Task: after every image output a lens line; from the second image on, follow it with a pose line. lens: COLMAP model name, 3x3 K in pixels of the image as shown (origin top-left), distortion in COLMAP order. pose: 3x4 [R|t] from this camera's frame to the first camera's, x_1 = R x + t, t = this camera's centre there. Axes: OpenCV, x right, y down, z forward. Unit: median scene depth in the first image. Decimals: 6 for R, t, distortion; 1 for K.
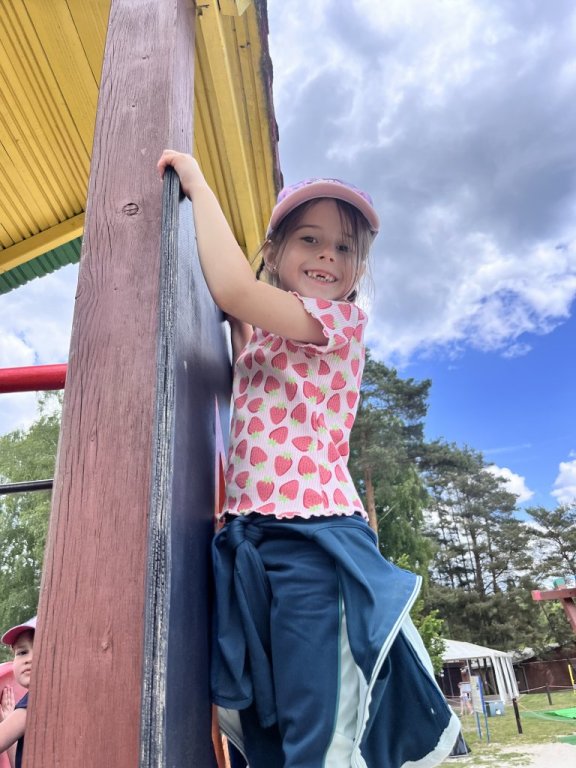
lens RADIAL K [[573.4, 0, 280.5], [0, 573.4, 386.4], [0, 0, 1]] dist [0.053267, -0.090288]
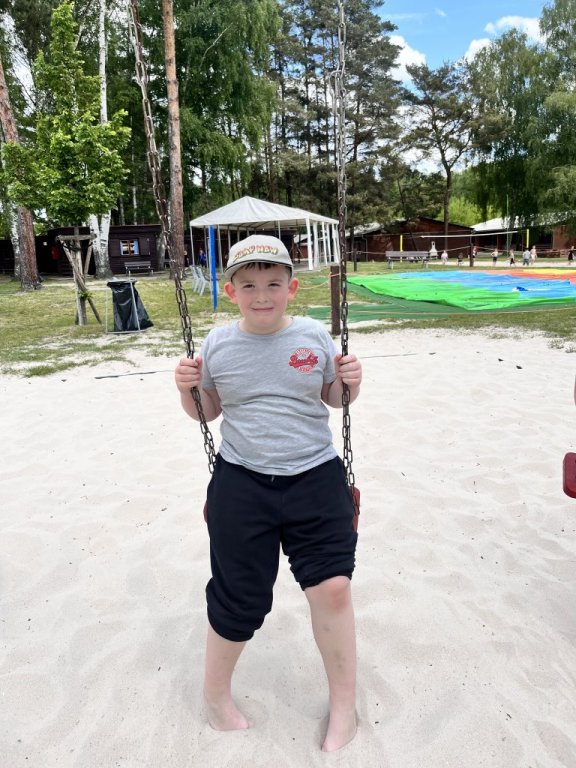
lens RADIAL K [[573.4, 0, 280.5], [0, 573.4, 386.4], [0, 0, 1]] dist [0.053267, -0.090288]
pose [[0.983239, -0.030862, 0.179691, 0.078117], [-0.091336, 0.769604, 0.631955, 0.056309], [-0.157794, -0.637775, 0.753886, 0.092252]]
